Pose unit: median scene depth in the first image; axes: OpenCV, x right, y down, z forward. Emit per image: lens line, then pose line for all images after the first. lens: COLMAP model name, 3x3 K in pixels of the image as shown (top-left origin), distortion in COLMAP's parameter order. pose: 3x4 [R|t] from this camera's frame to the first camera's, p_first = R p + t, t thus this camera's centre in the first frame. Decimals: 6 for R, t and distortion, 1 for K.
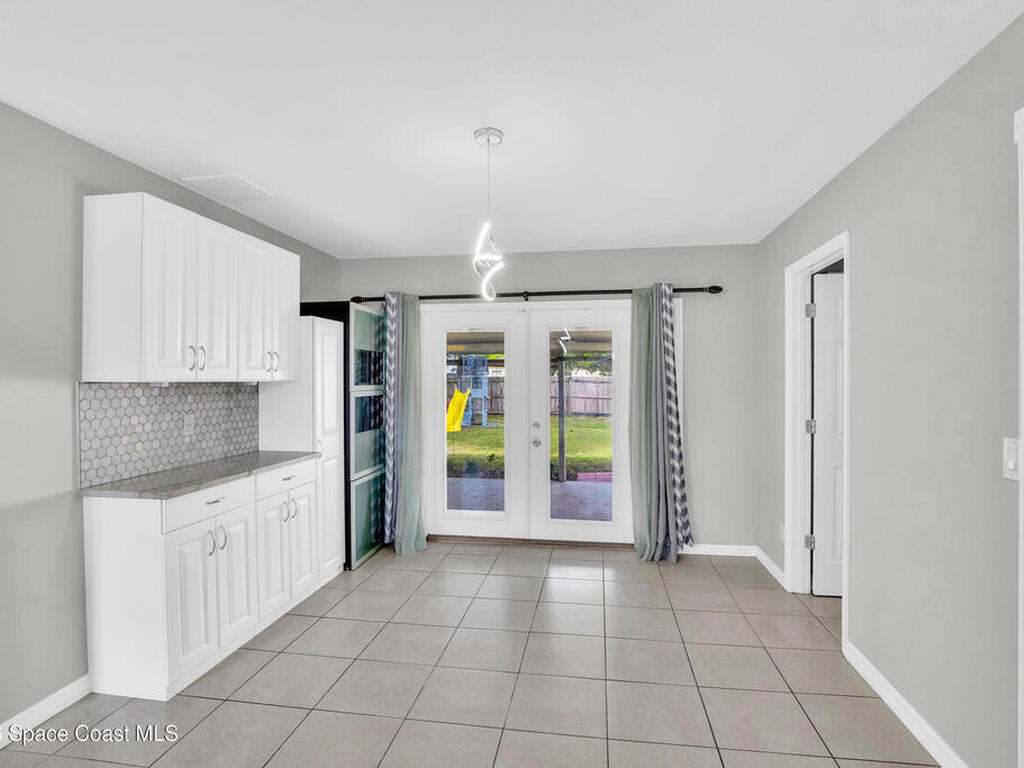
lens RADIAL K [[529.3, 0, 518.4], [0, 529.3, 380.6], [0, 0, 1]] dist [-0.047135, 0.015198]
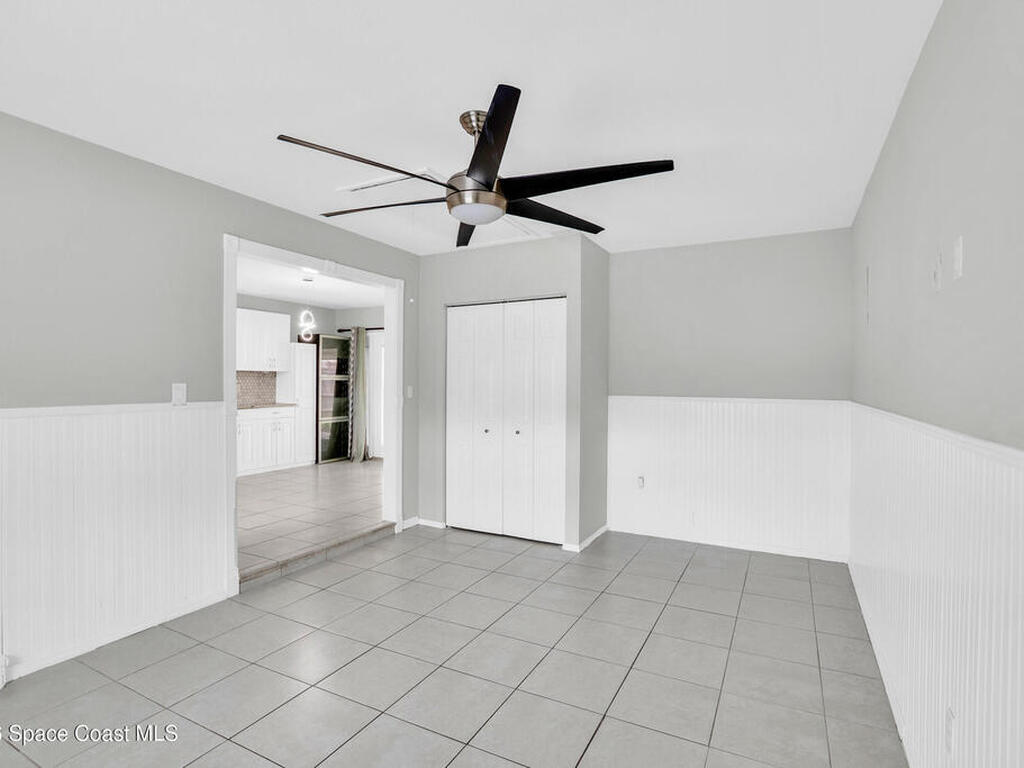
lens RADIAL K [[529.3, 0, 518.4], [0, 529.3, 380.6], [0, 0, 1]] dist [-0.047135, 0.015198]
pose [[0.950397, 0.009497, -0.310895, 0.994180], [-0.011716, 0.999917, -0.005269, 0.032343], [0.310819, 0.008650, 0.950430, -0.671920]]
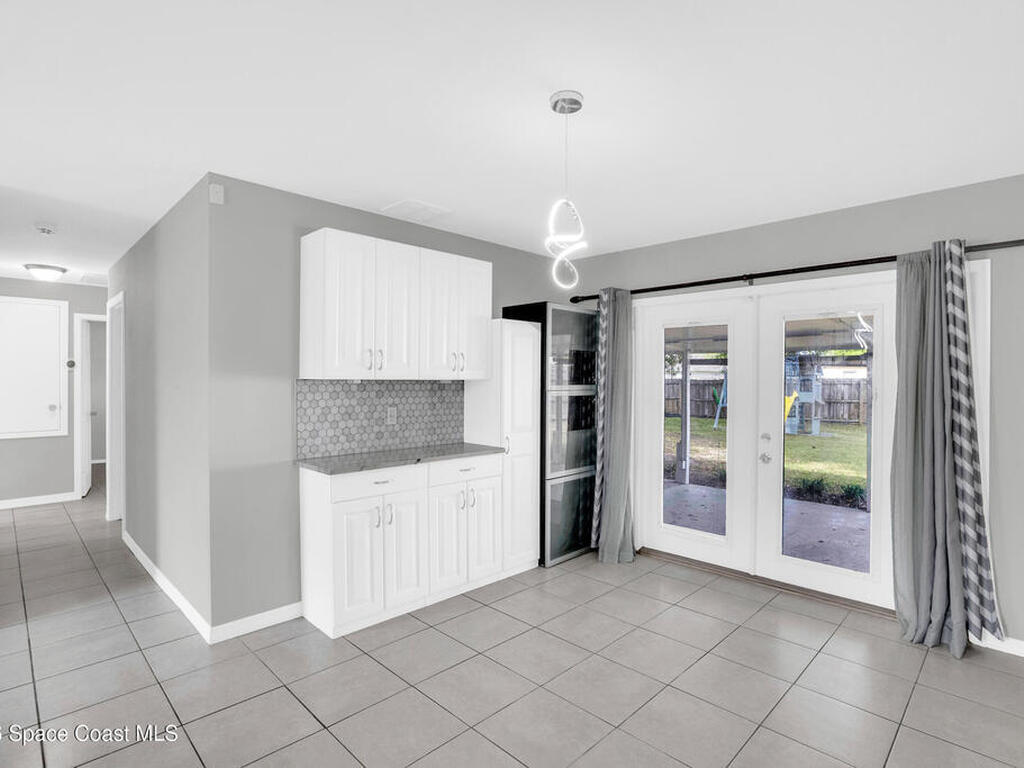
lens RADIAL K [[529.3, 0, 518.4], [0, 529.3, 380.6], [0, 0, 1]] dist [-0.047135, 0.015198]
pose [[0.810026, 0.007761, -0.586342, 0.216372], [-0.008964, 0.999959, 0.000853, 0.000495], [0.586325, 0.004565, 0.810063, 0.135174]]
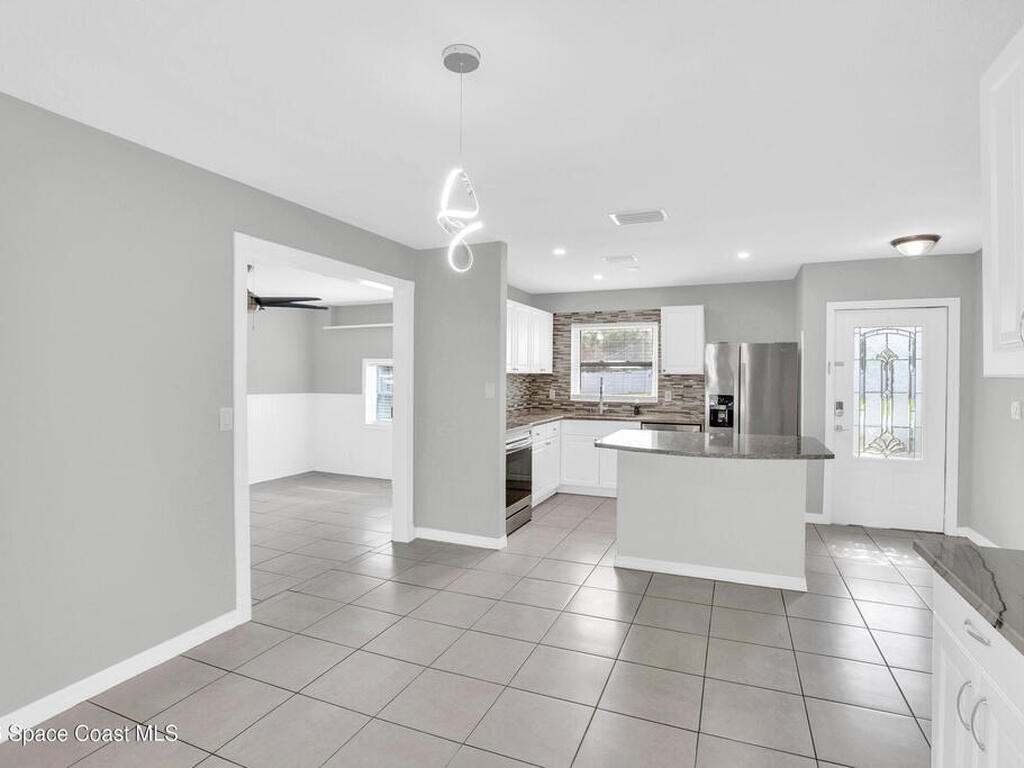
lens RADIAL K [[529.3, 0, 518.4], [0, 529.3, 380.6], [0, 0, 1]] dist [-0.047135, 0.015198]
pose [[-0.970934, -0.003474, 0.239322, -0.177046], [-0.000229, 0.999908, 0.013584, -0.001939], [-0.239347, 0.013134, -0.970845, 0.948369]]
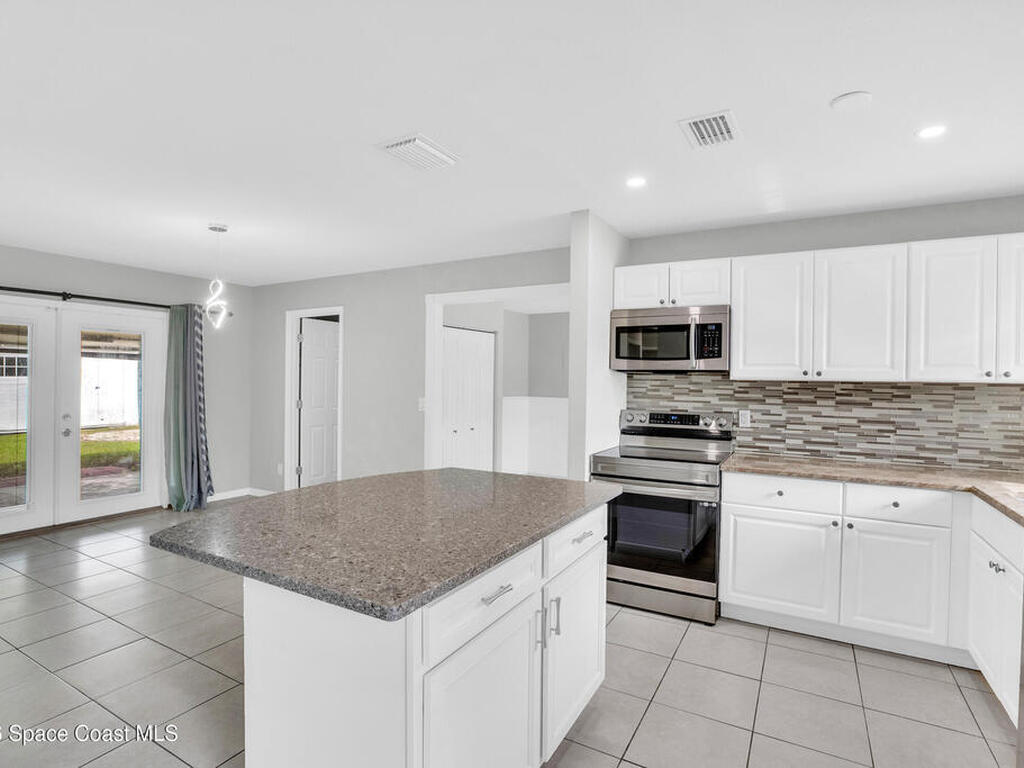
lens RADIAL K [[529.3, 0, 518.4], [0, 529.3, 380.6], [0, 0, 1]] dist [-0.047135, 0.015198]
pose [[0.348115, 0.006985, 0.937426, -0.685959], [-0.011877, 0.999925, -0.003041, 0.004425], [-0.937376, -0.010075, 0.348172, -0.244970]]
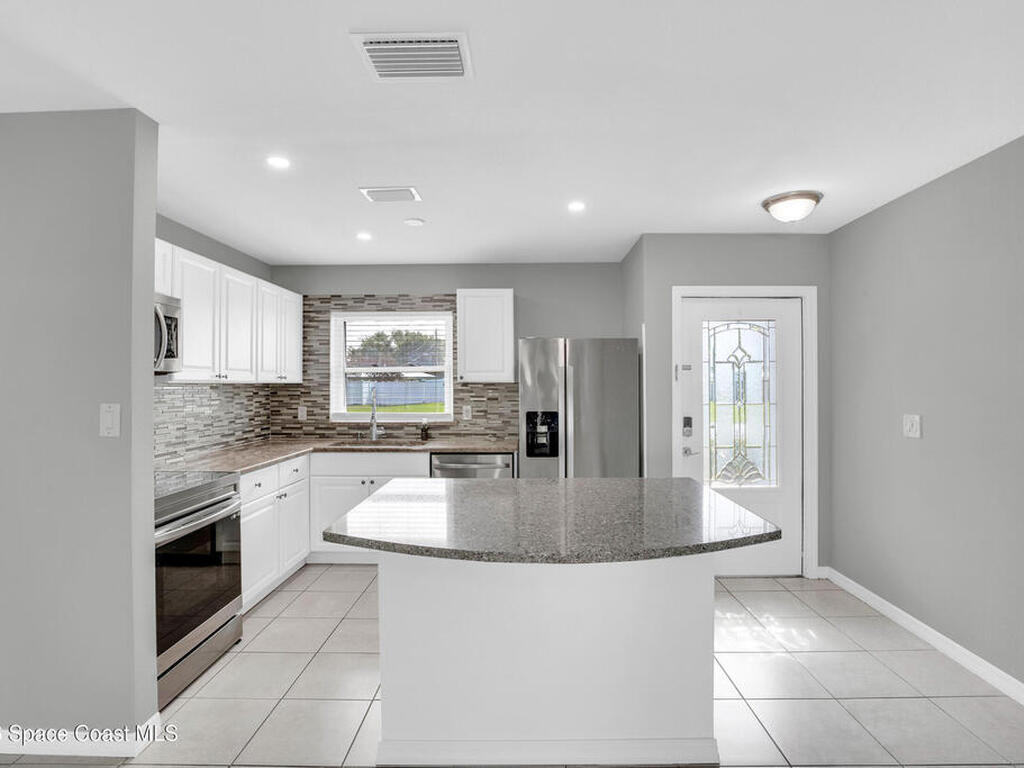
lens RADIAL K [[529.3, 0, 518.4], [0, 529.3, 380.6], [0, 0, 1]] dist [-0.047135, 0.015198]
pose [[-0.990031, 0.006512, -0.140699, -0.183122], [0.006810, 0.999975, -0.001638, -0.001605], [0.140685, -0.002580, -0.990051, 0.485493]]
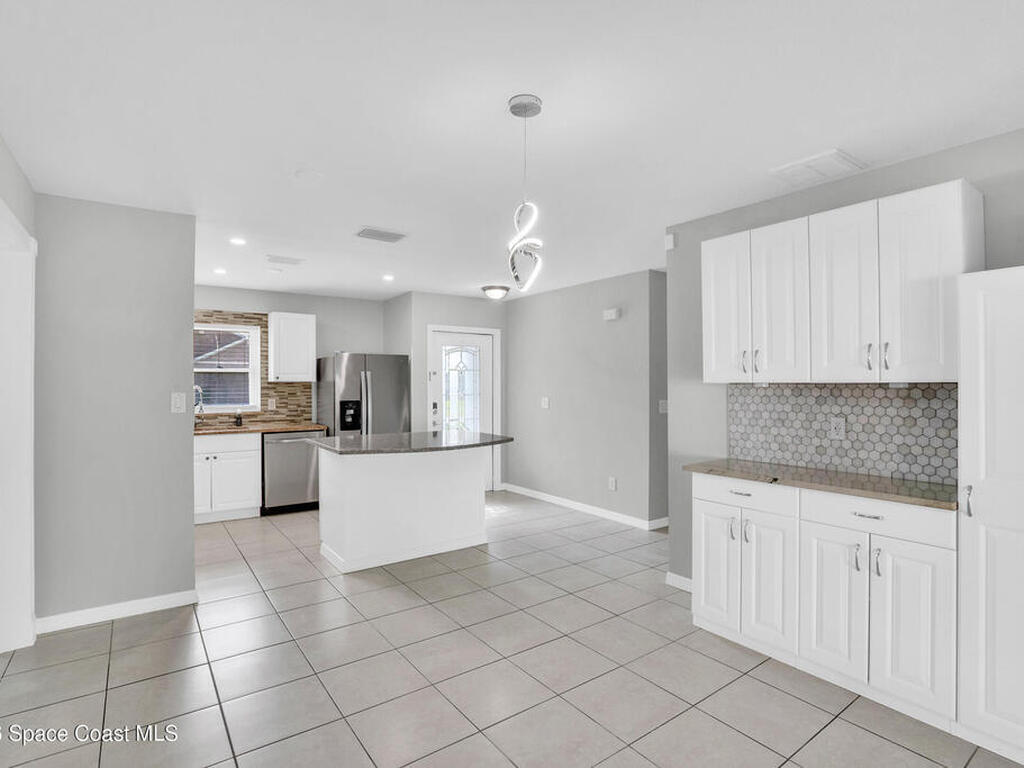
lens RADIAL K [[529.3, 0, 518.4], [0, 529.3, 380.6], [0, 0, 1]] dist [-0.047135, 0.015198]
pose [[-0.709436, 0.001310, -0.704768, 0.313265], [0.001490, 0.999999, 0.000358, -0.002280], [0.704768, -0.000796, -0.709438, 0.888001]]
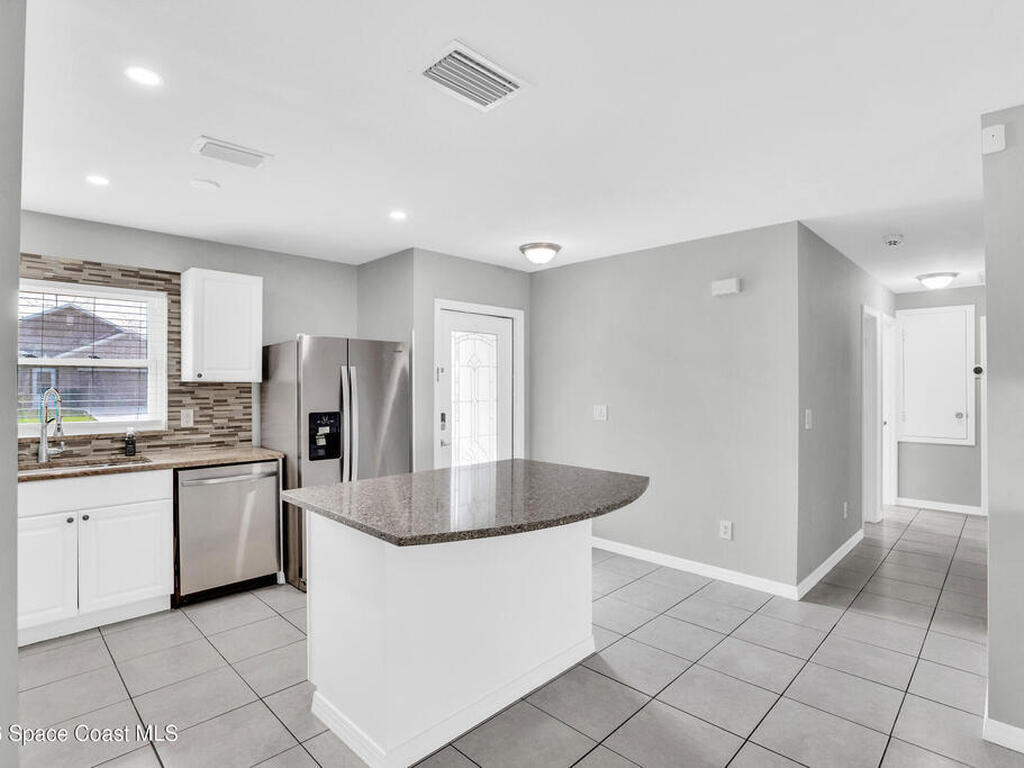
lens RADIAL K [[529.3, 0, 518.4], [0, 529.3, 380.6], [0, 0, 1]] dist [-0.047135, 0.015198]
pose [[-0.579962, -0.002625, -0.814639, 0.173558], [-0.002142, 0.999996, -0.001697, -0.001339], [0.814641, 0.000761, -0.579966, 0.357868]]
